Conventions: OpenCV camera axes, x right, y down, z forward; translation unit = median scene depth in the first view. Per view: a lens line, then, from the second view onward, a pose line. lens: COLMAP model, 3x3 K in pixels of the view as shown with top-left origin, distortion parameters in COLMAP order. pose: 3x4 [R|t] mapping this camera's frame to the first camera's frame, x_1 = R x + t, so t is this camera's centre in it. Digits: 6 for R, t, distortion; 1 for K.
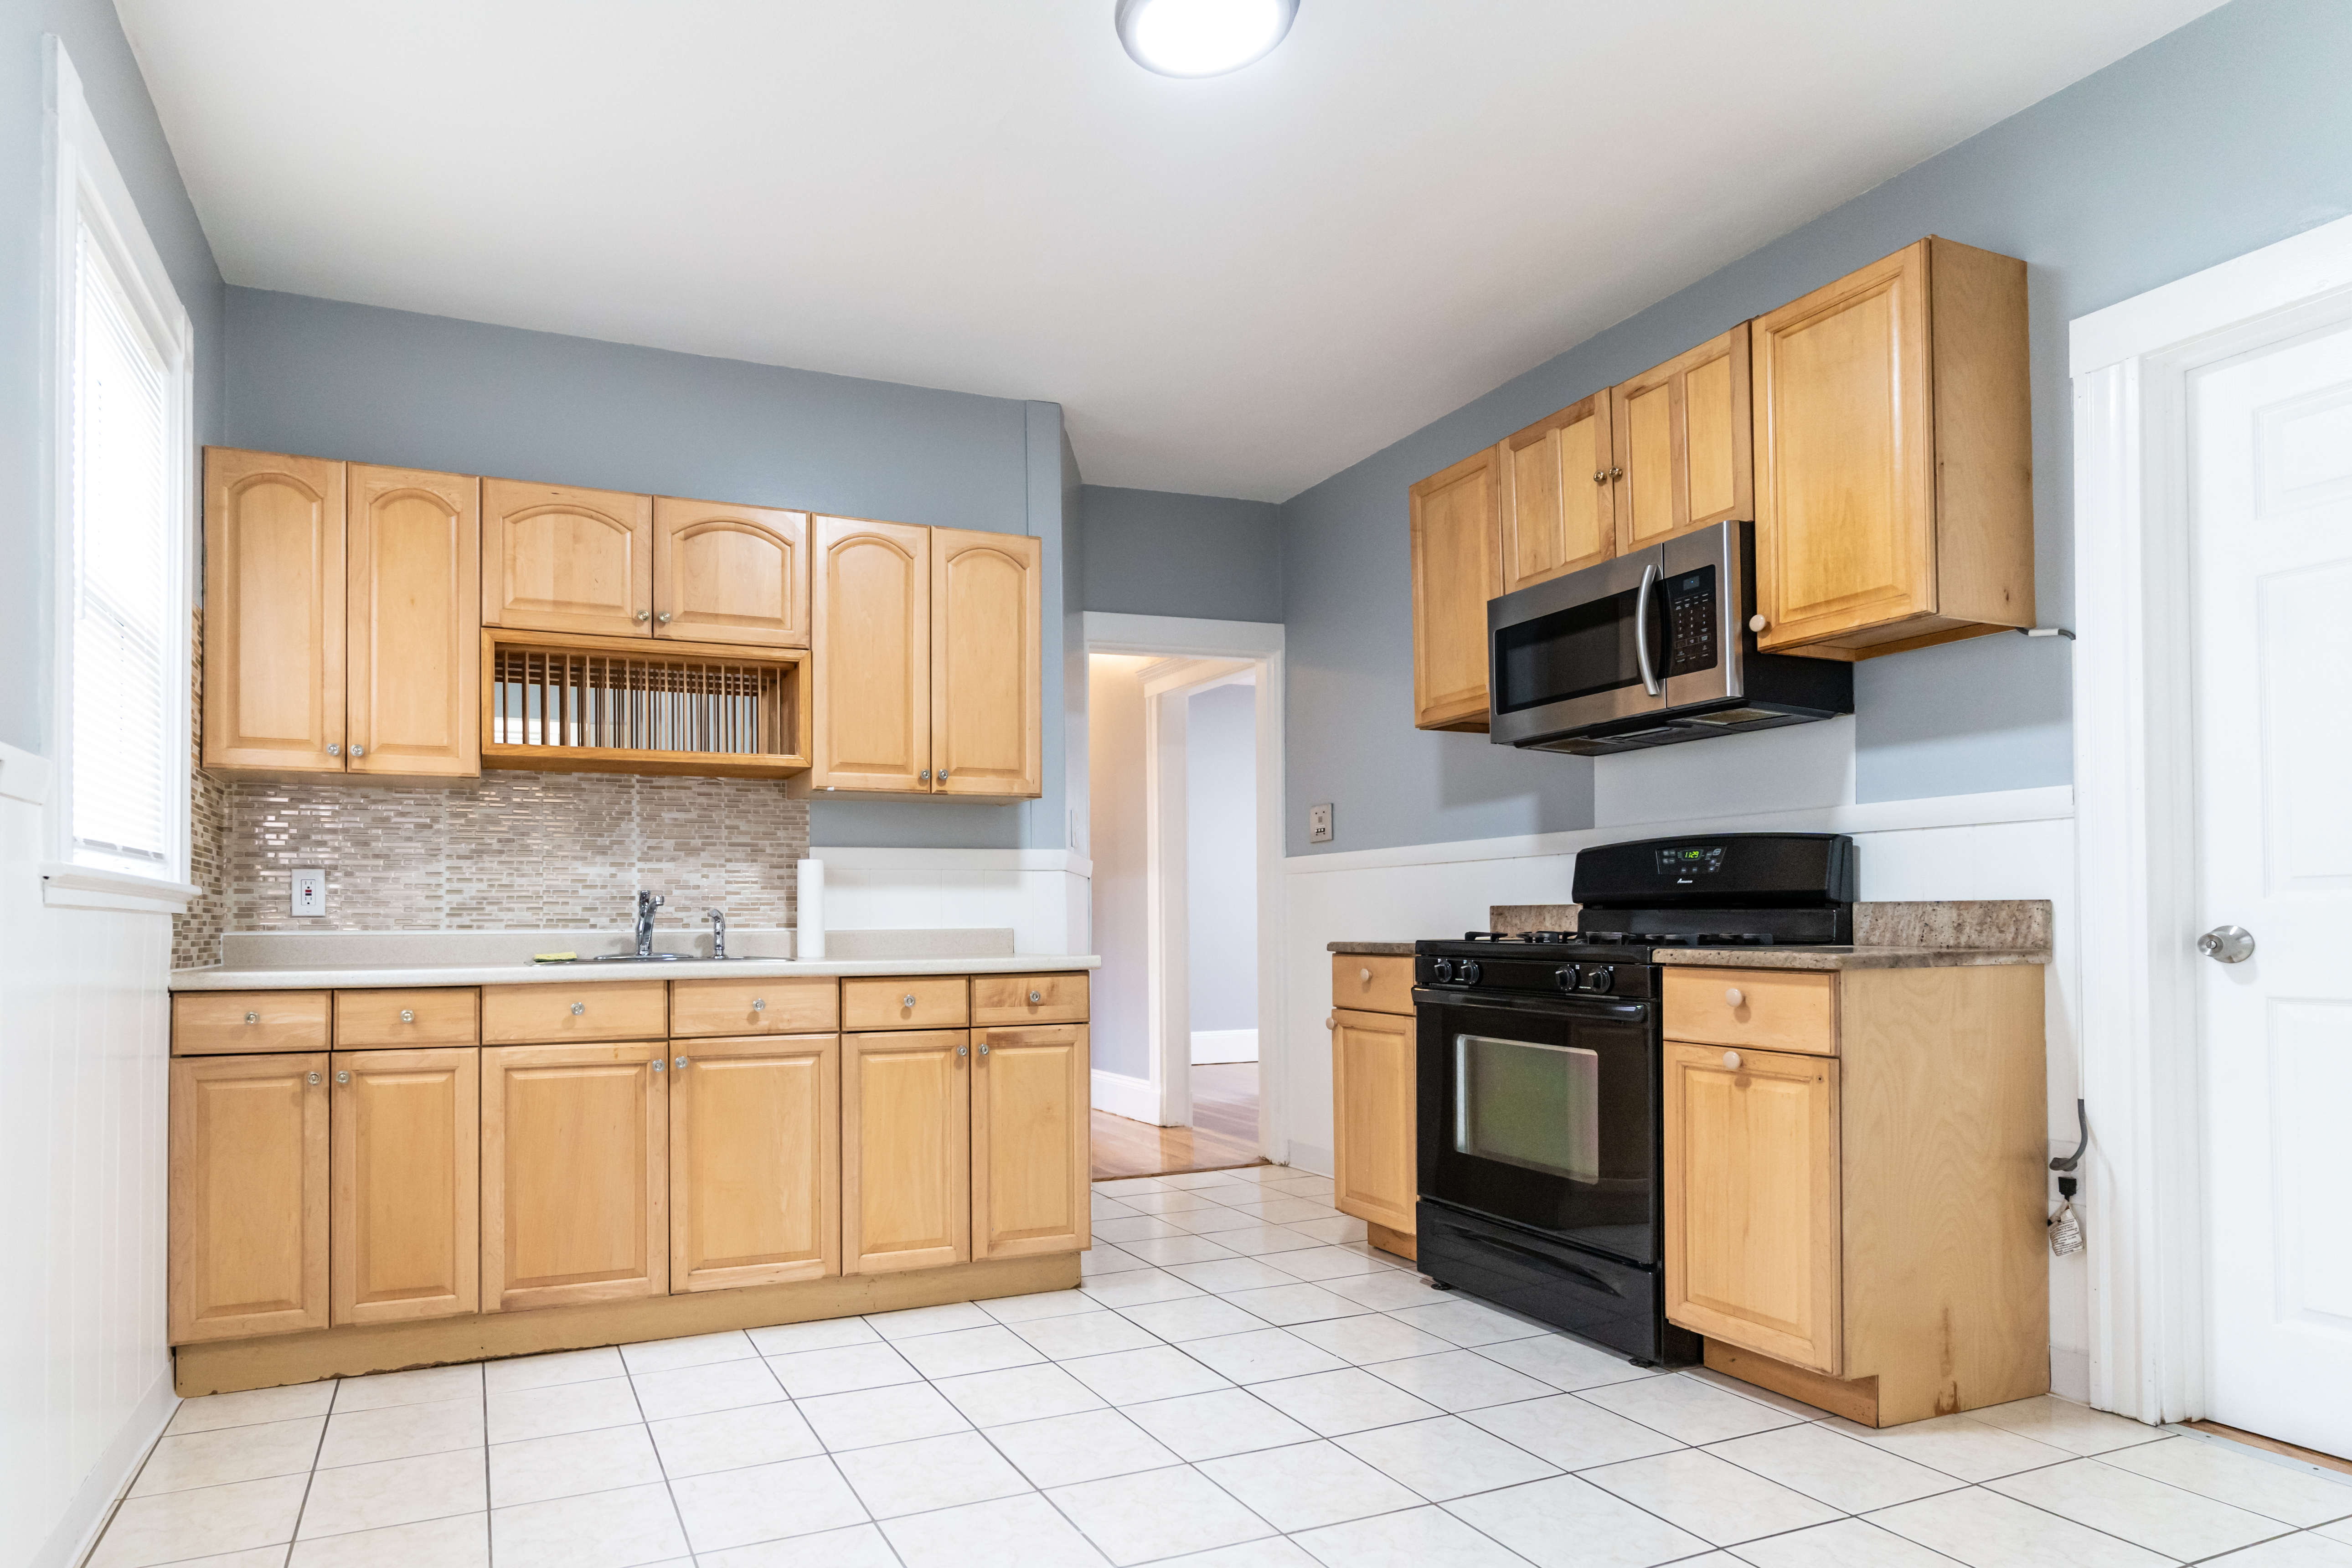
lens RADIAL K [[1225.2, 0, 1172.0], [0, 1225.2, 909.0], [0, 0, 1]] dist [-0.004596, -0.001127]
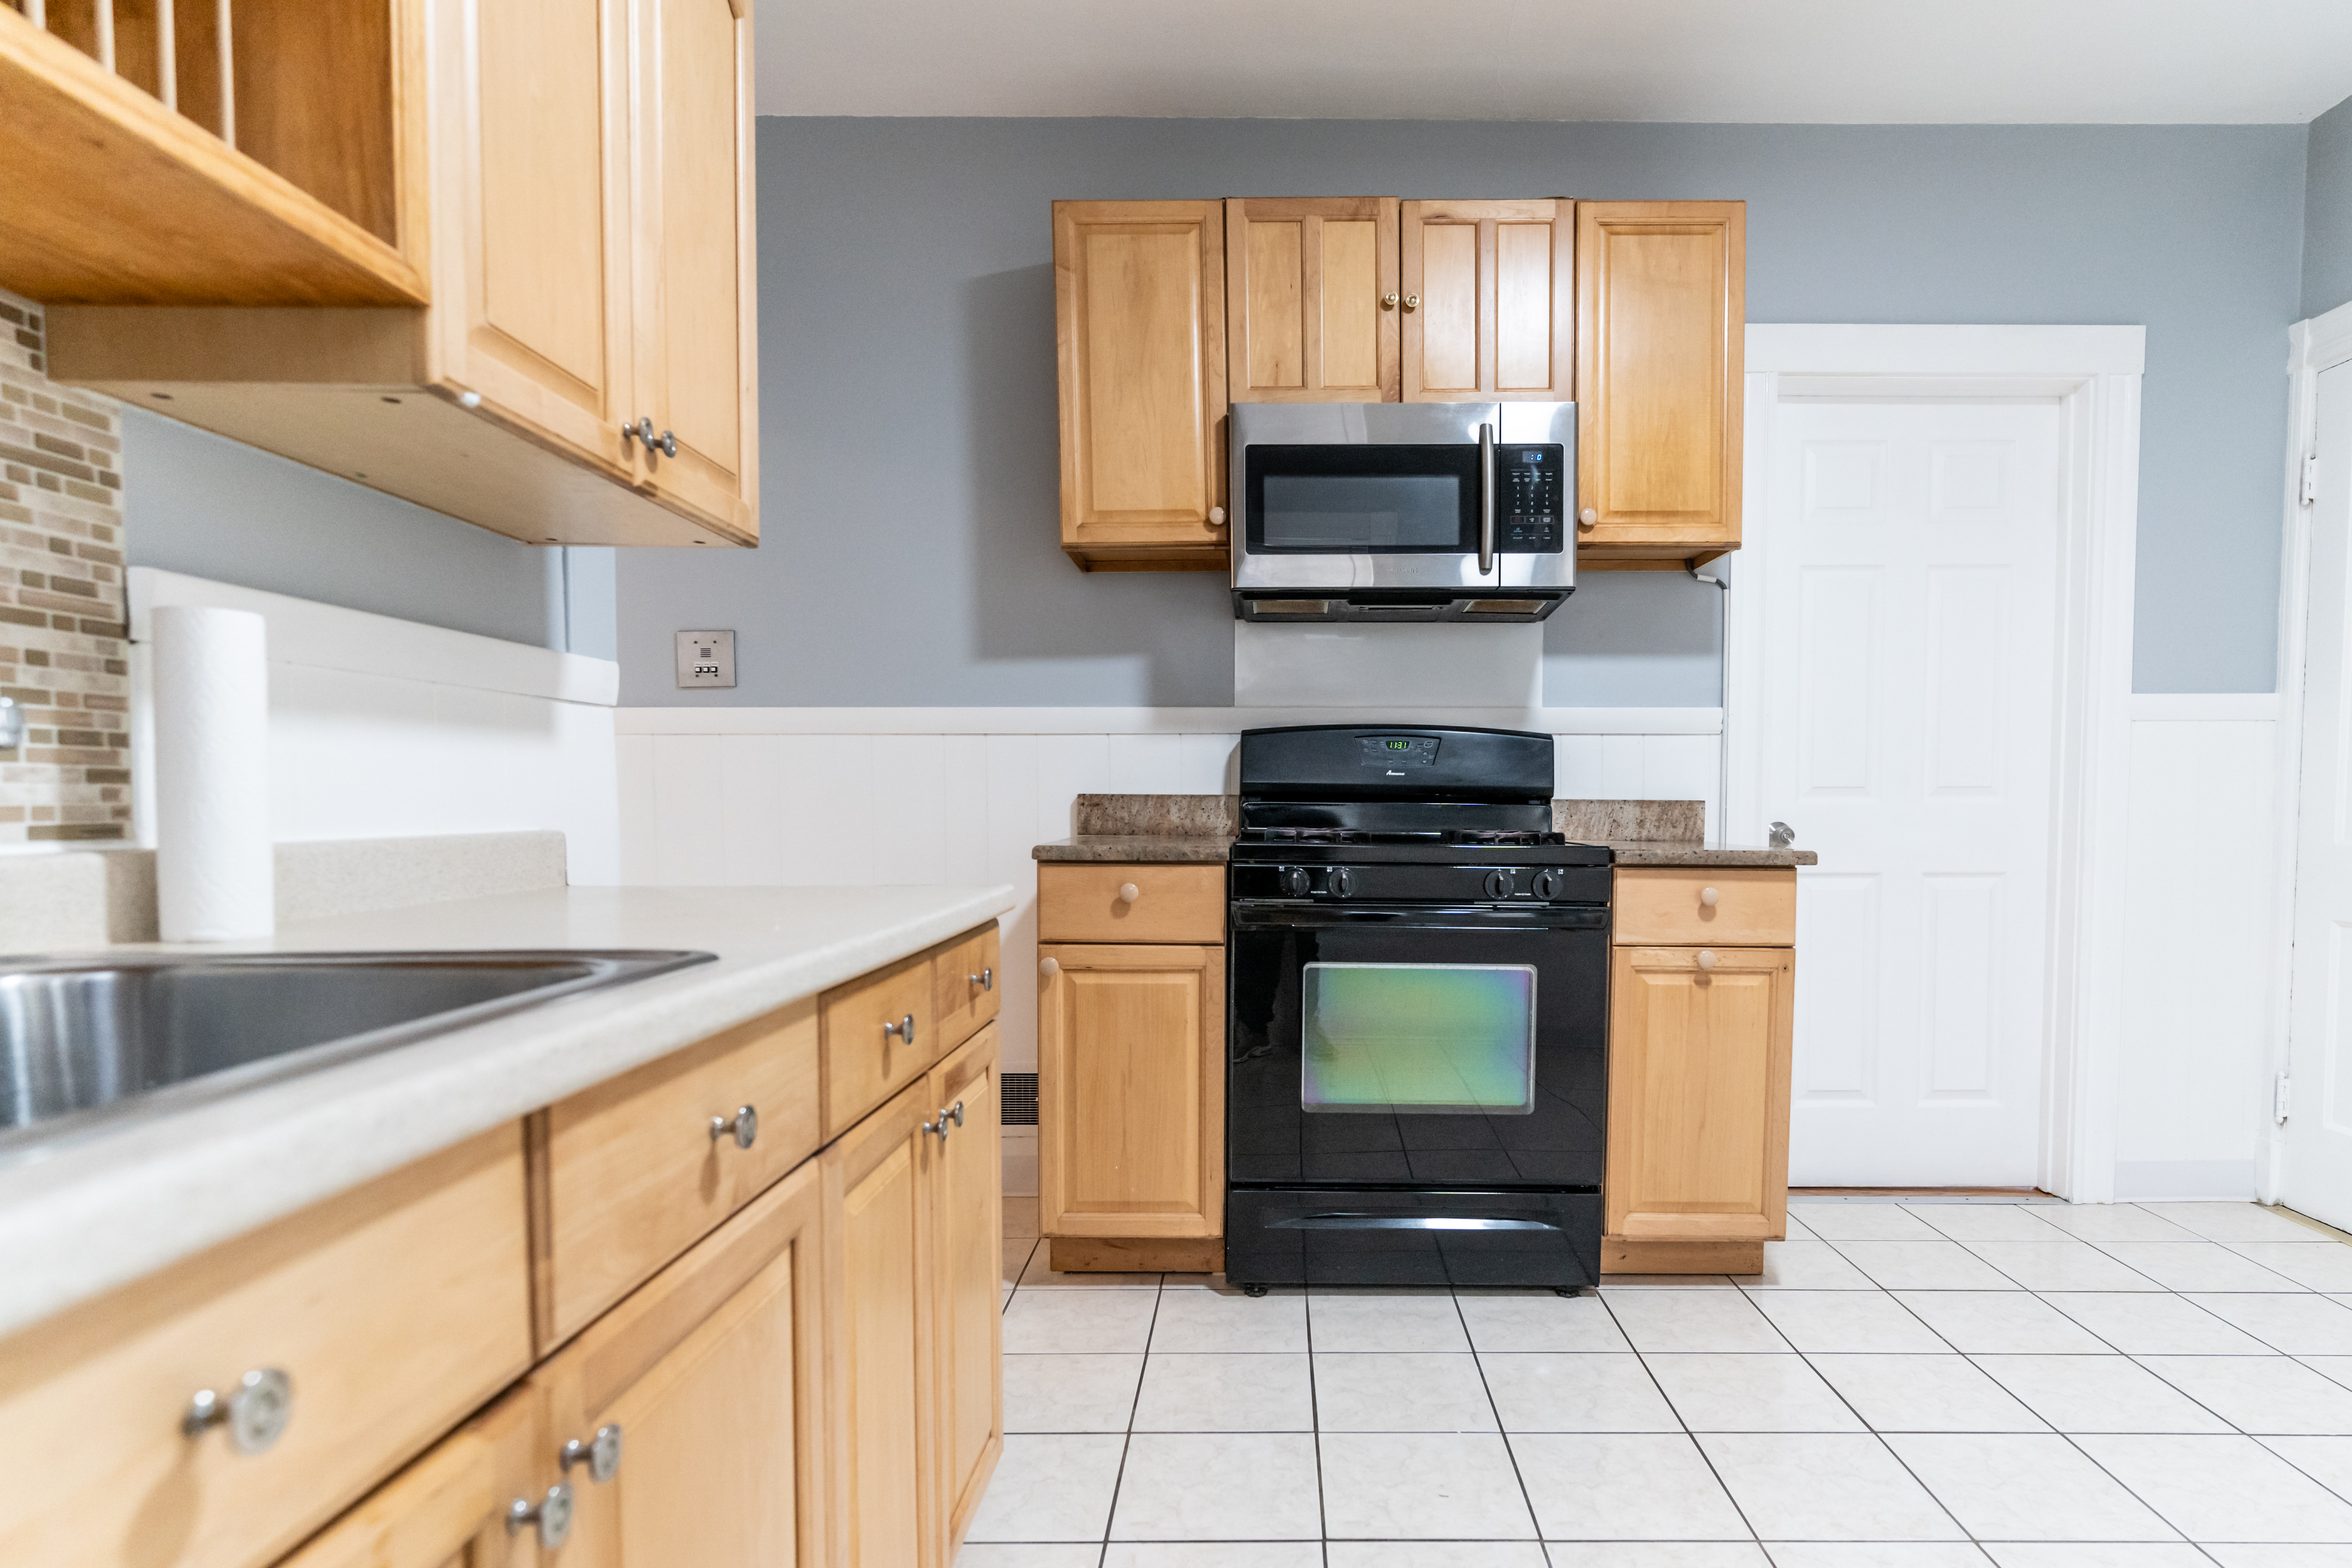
lens RADIAL K [[1203.4, 0, 1244.2], [0, 1203.4, 852.7], [0, 0, 1]] dist [0.001951, 0.000351]
pose [[0.485662, -0.027940, 0.873700, -0.502815], [-0.016723, 0.999009, 0.041243, 0.002403], [-0.873987, -0.034641, 0.484713, 0.743161]]
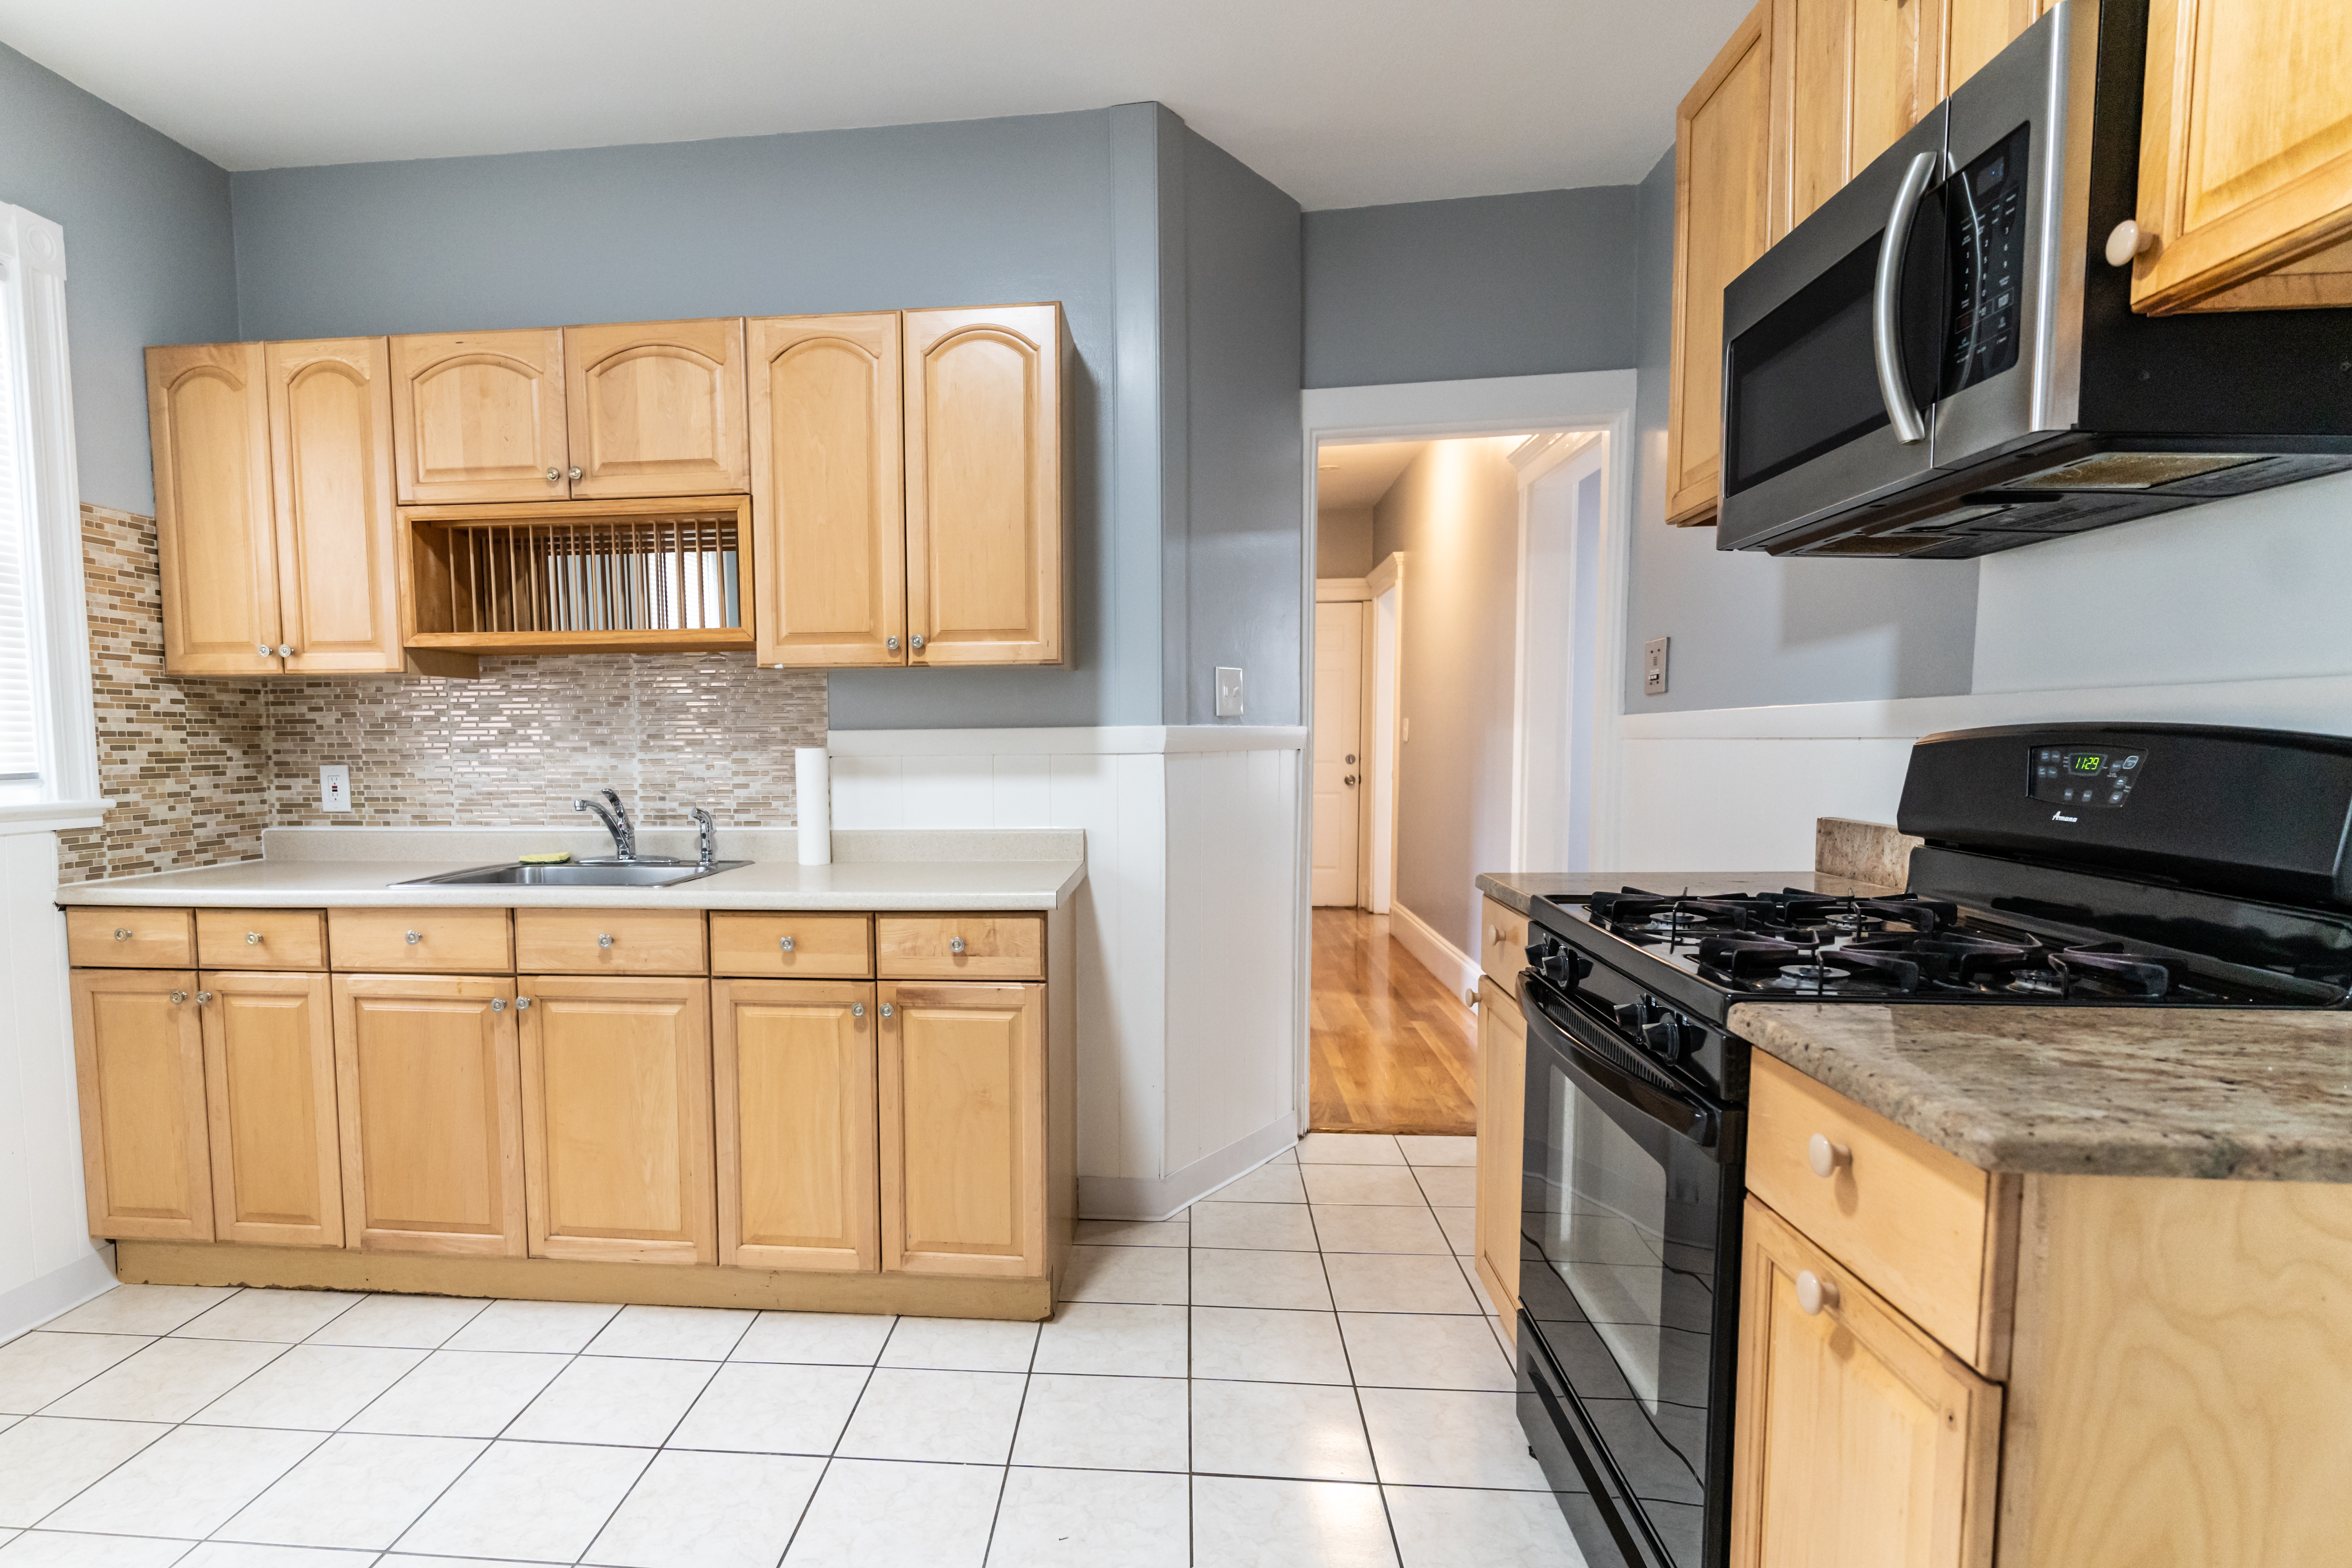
lens RADIAL K [[1267.0, 0, 1181.4], [0, 1267.0, 848.1], [0, 0, 1]] dist [0.001756, -0.000205]
pose [[0.866531, 0.051435, -0.496465, 0.415878], [0.000202, 0.994640, 0.103399, -0.071679], [0.499123, -0.089699, 0.861876, 0.438383]]
